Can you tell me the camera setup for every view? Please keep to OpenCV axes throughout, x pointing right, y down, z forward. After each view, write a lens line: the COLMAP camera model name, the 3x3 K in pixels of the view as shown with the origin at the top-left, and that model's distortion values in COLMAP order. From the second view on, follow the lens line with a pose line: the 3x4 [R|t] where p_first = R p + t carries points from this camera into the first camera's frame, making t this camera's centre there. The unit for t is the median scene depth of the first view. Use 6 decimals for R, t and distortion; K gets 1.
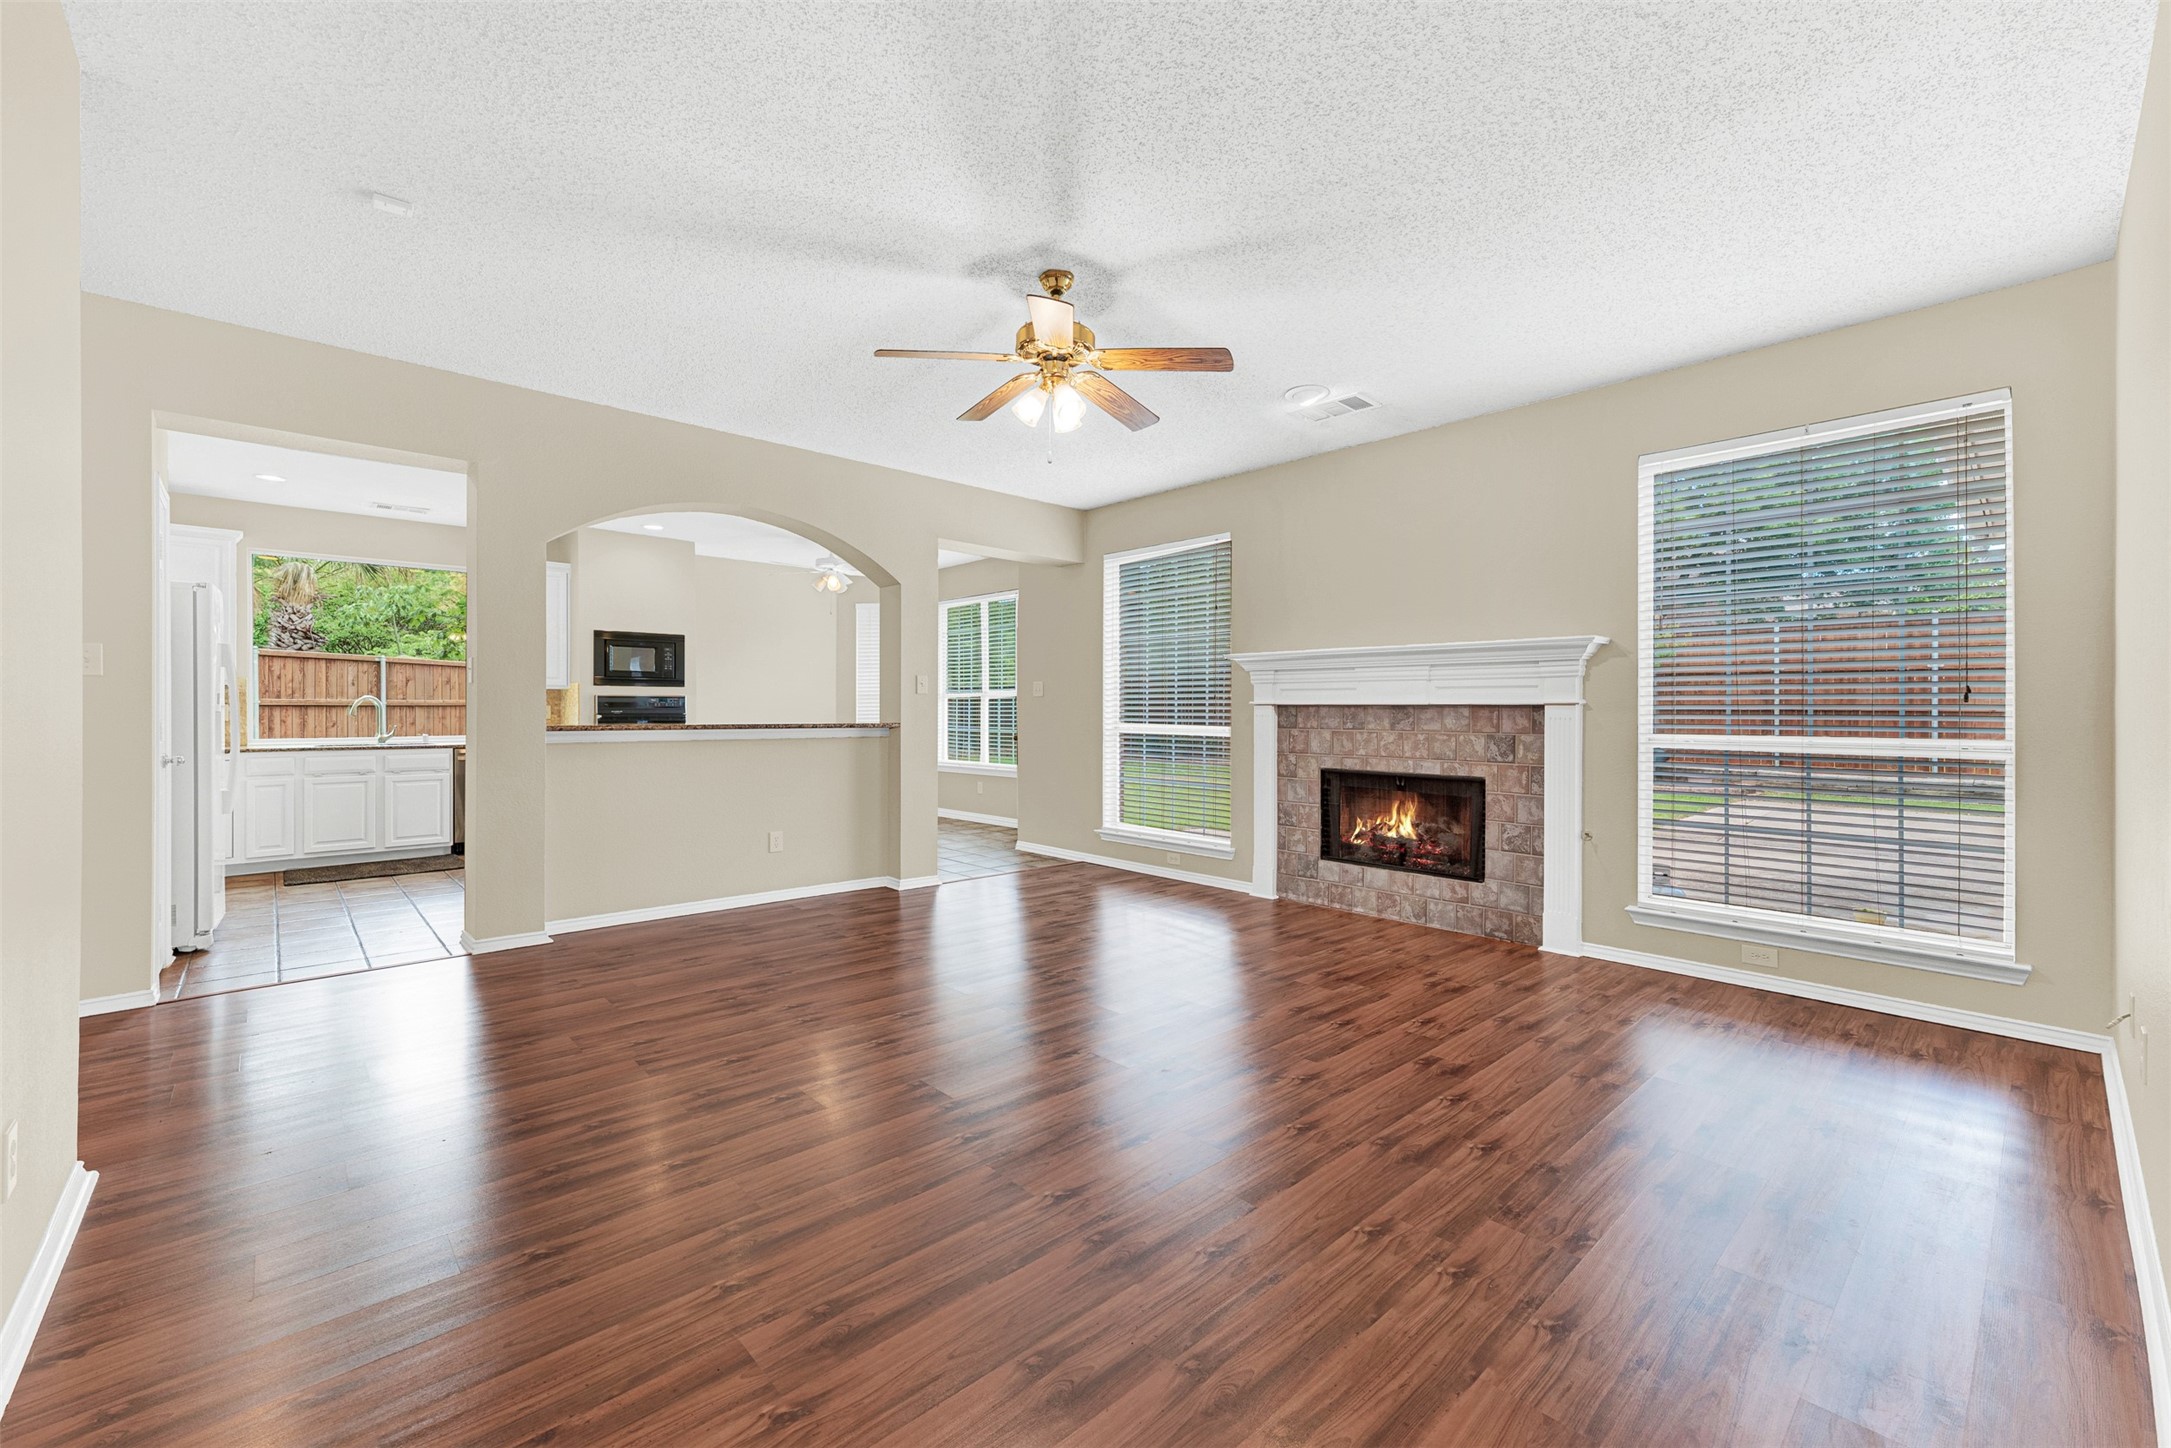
lens RADIAL K [[884.6, 0, 1084.3], [0, 884.6, 717.6], [0, 0, 1]] dist [0.000365, -0.000080]
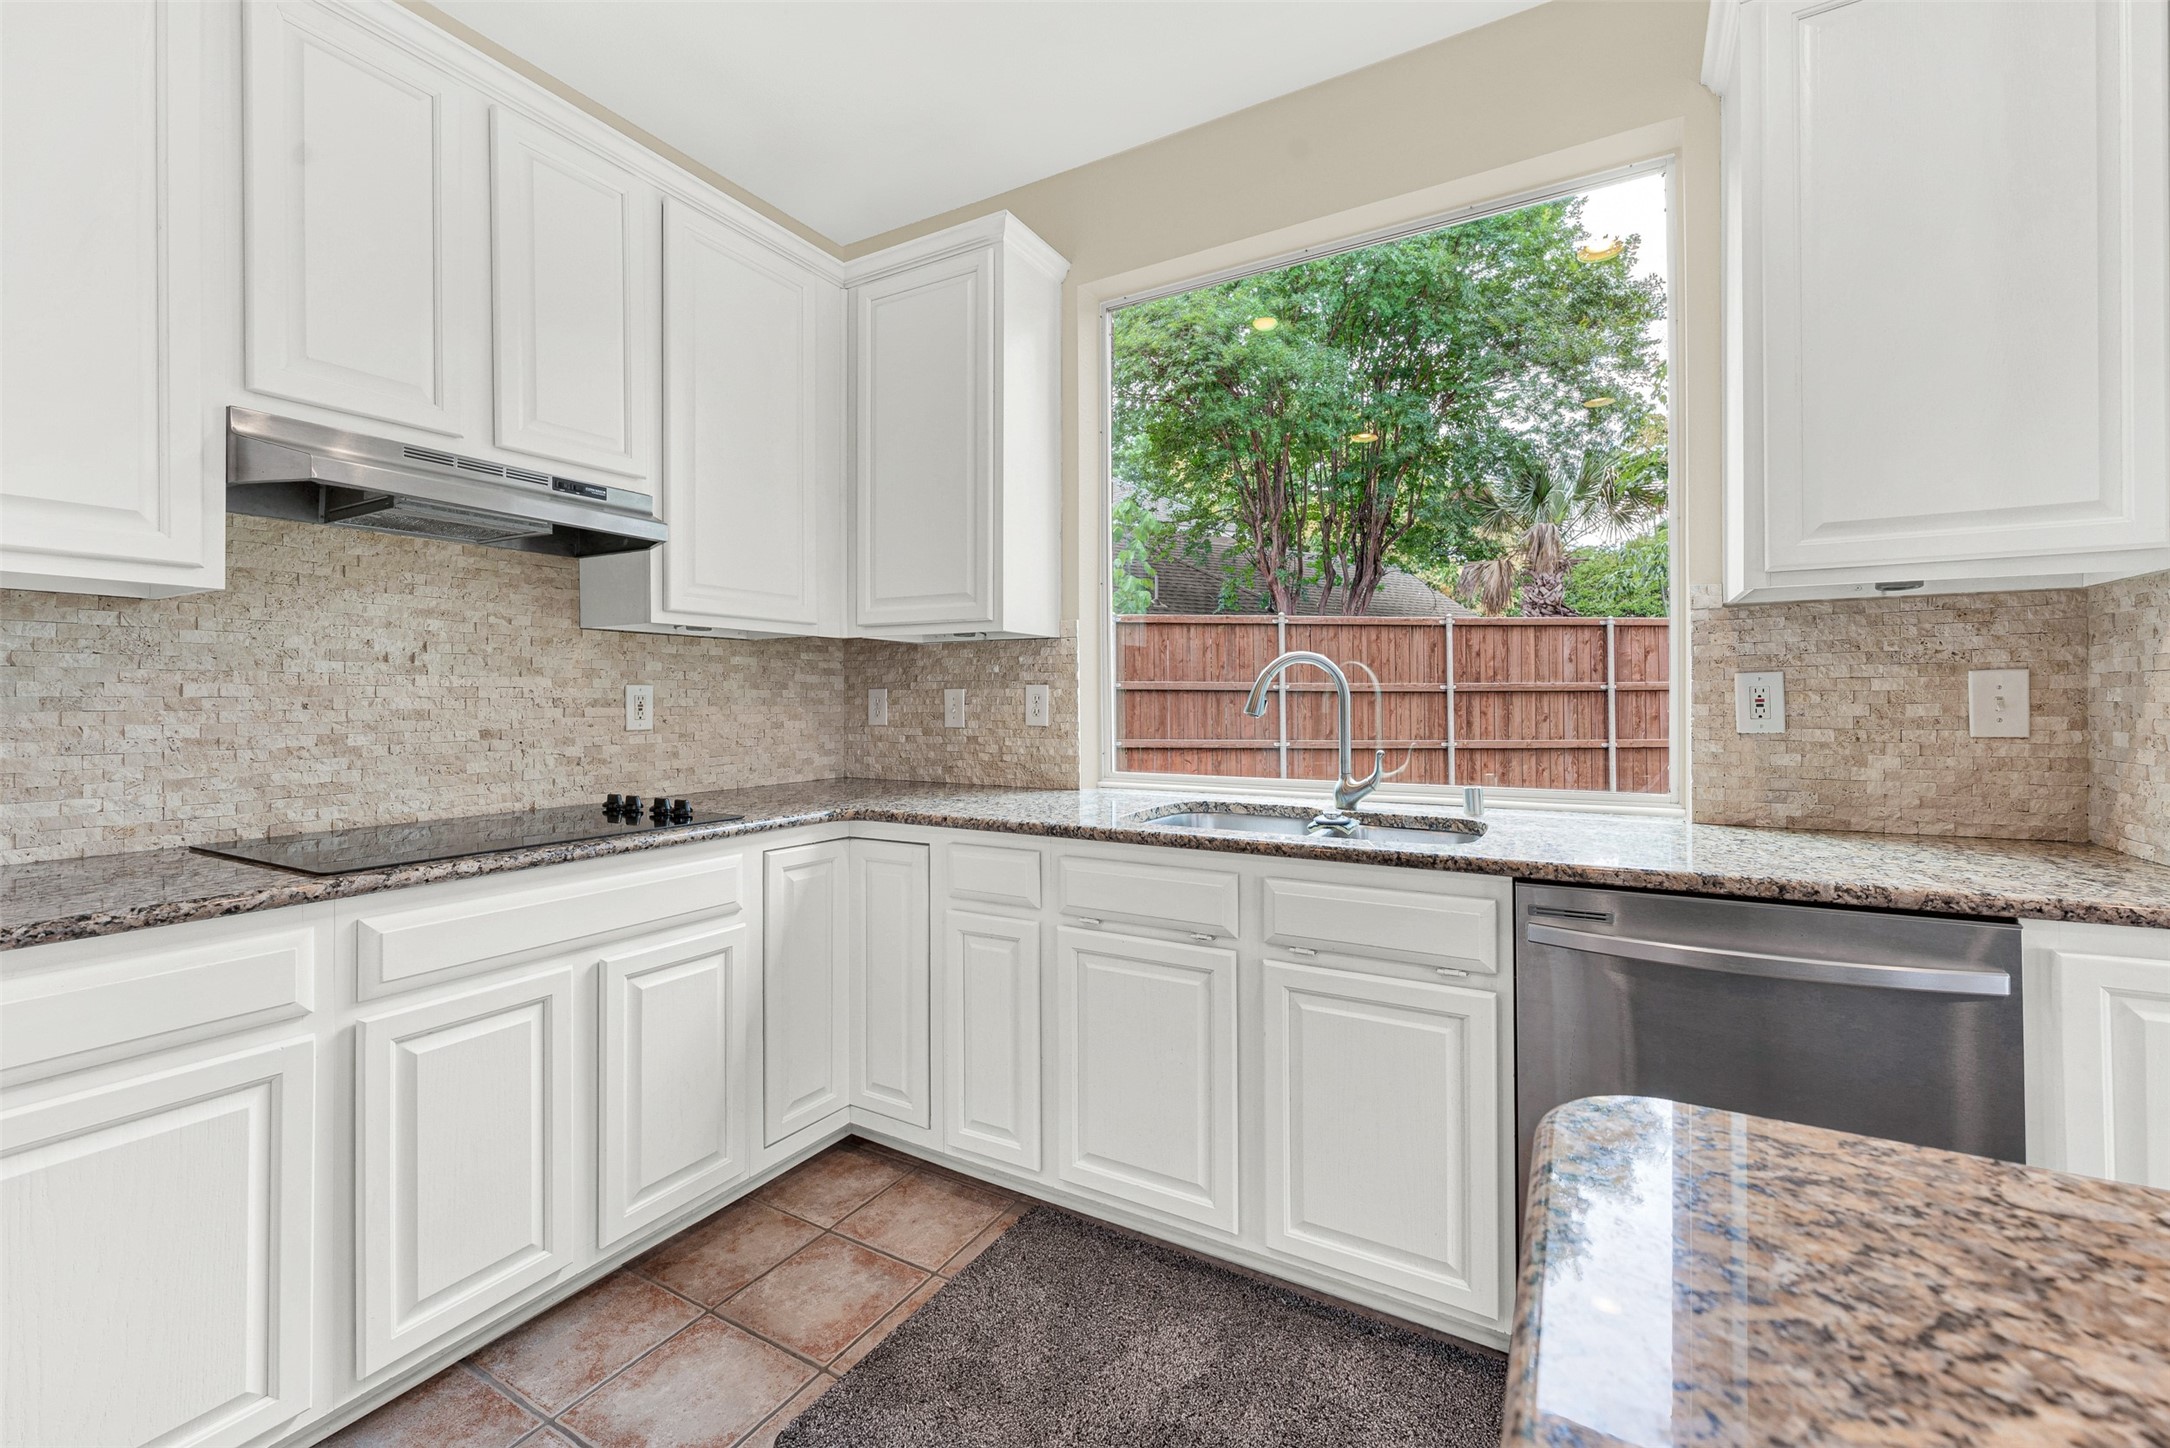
lens RADIAL K [[889.0, 0, 1084.2], [0, 889.0, 697.9], [0, 0, 1]] dist [-0.000174, -0.000245]
pose [[0.299084, -0.005472, -0.954211, -0.296679], [-0.001931, 0.999978, -0.006339, -0.003458], [0.954225, 0.003738, 0.299066, 0.459736]]
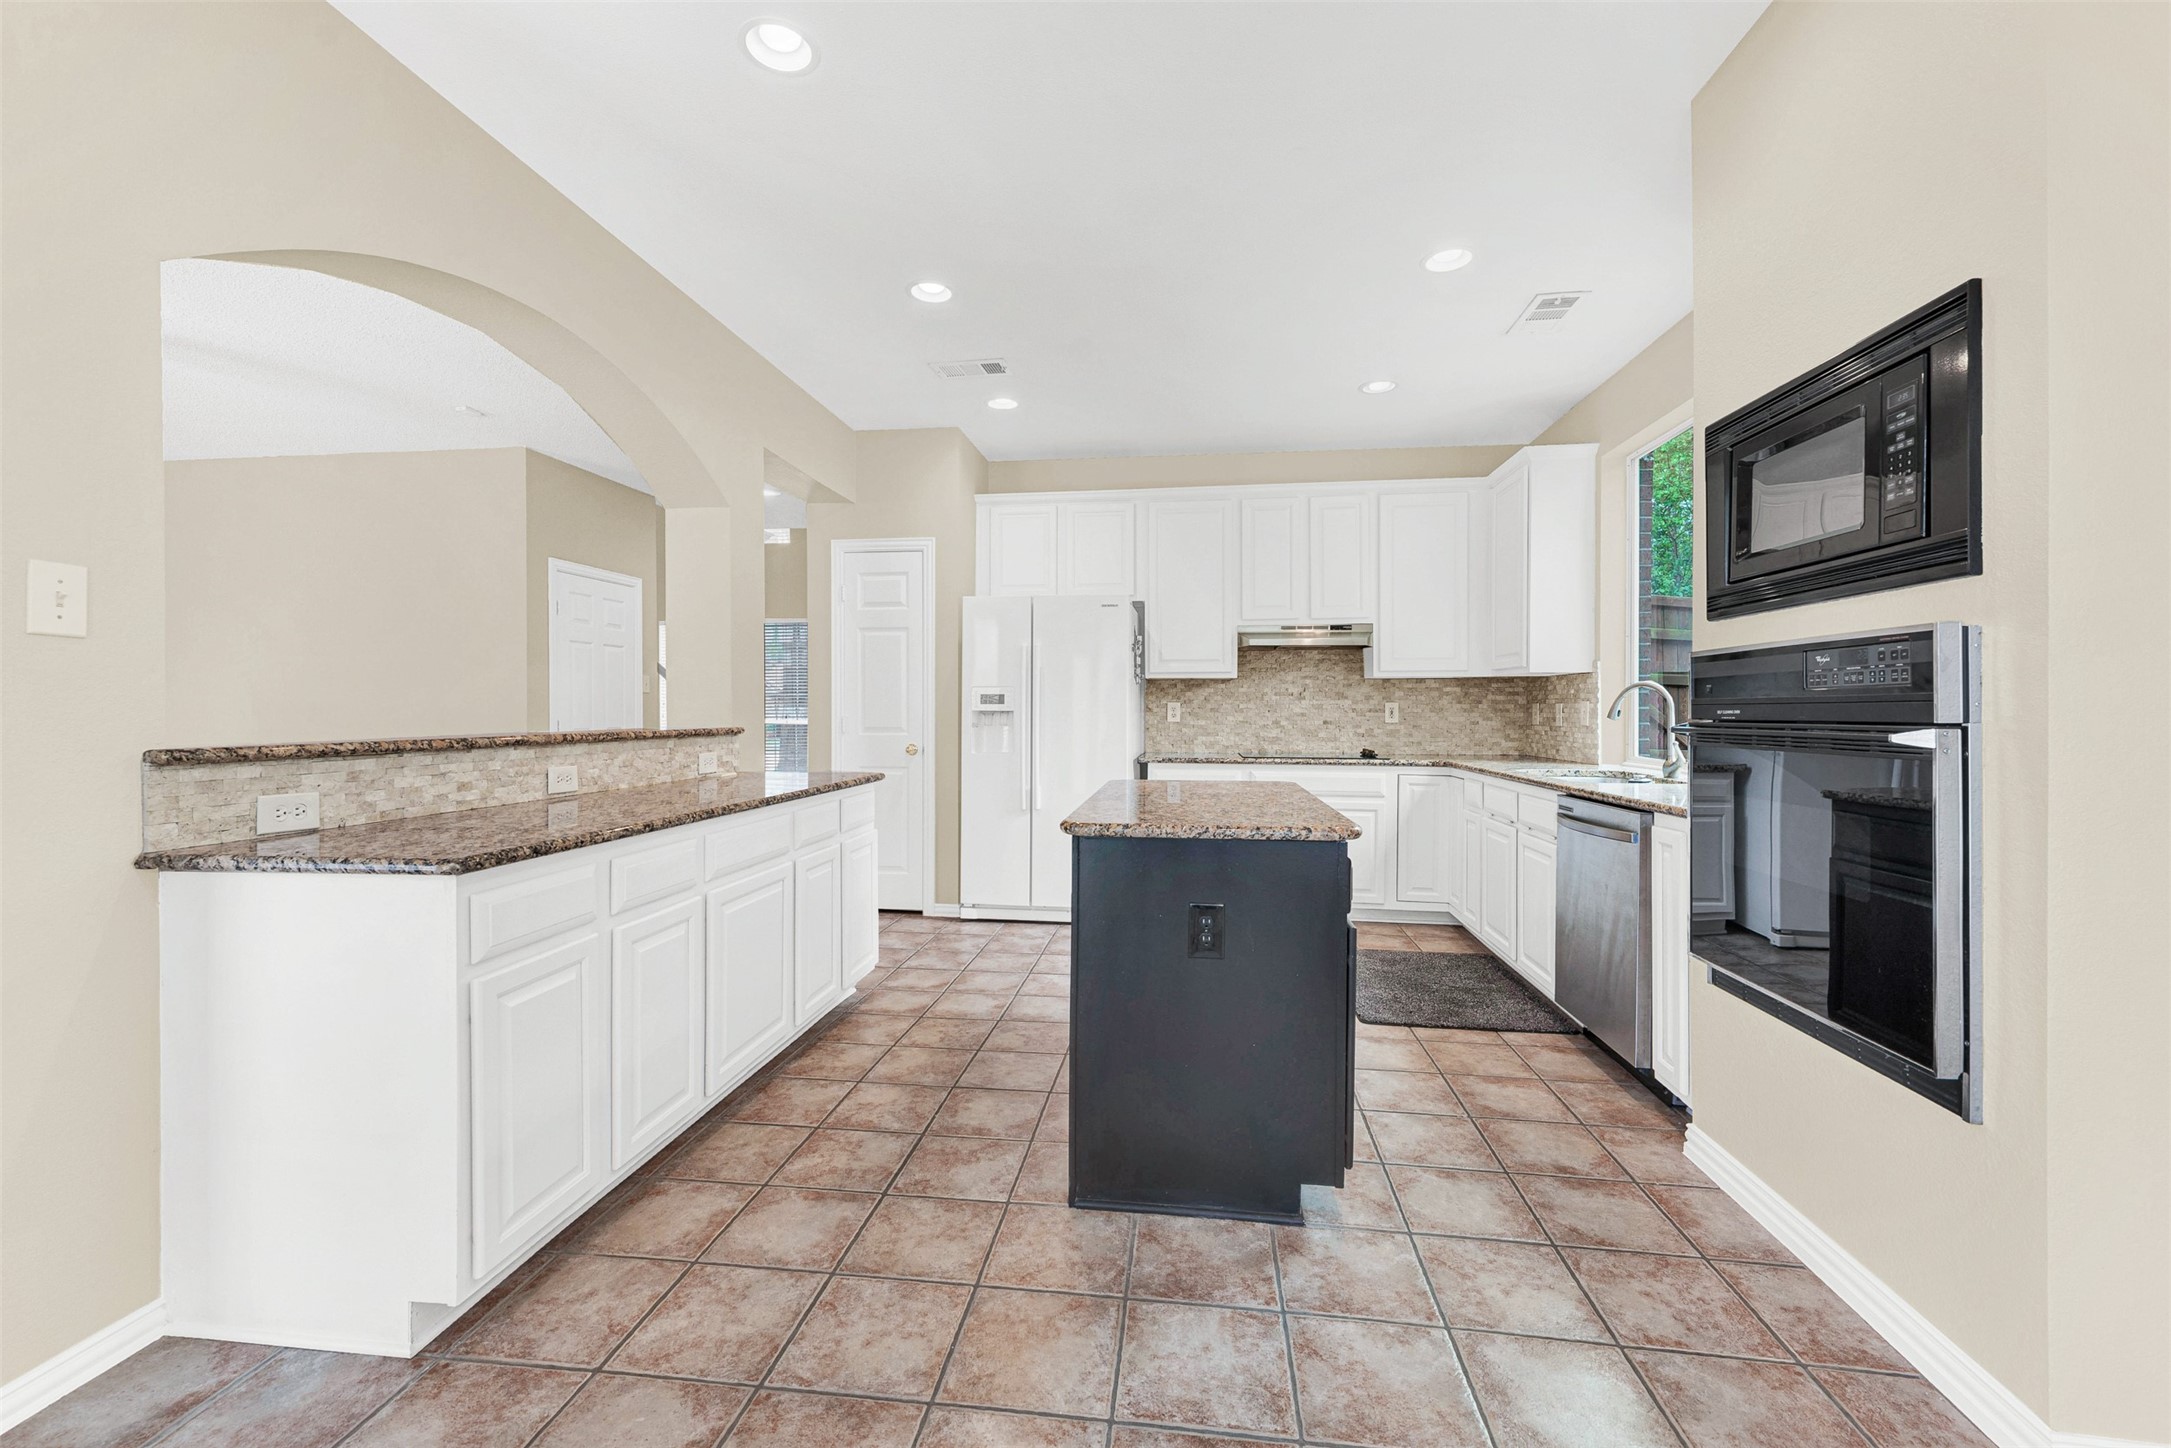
lens RADIAL K [[889.5, 0, 1084.7], [0, 889.5, 697.9], [0, 0, 1]] dist [-0.000174, -0.000245]
pose [[-0.762395, -0.006561, -0.647079, -0.123414], [-0.005700, 0.999978, -0.003424, -0.007198], [0.647087, 0.001078, -0.762415, 0.652633]]
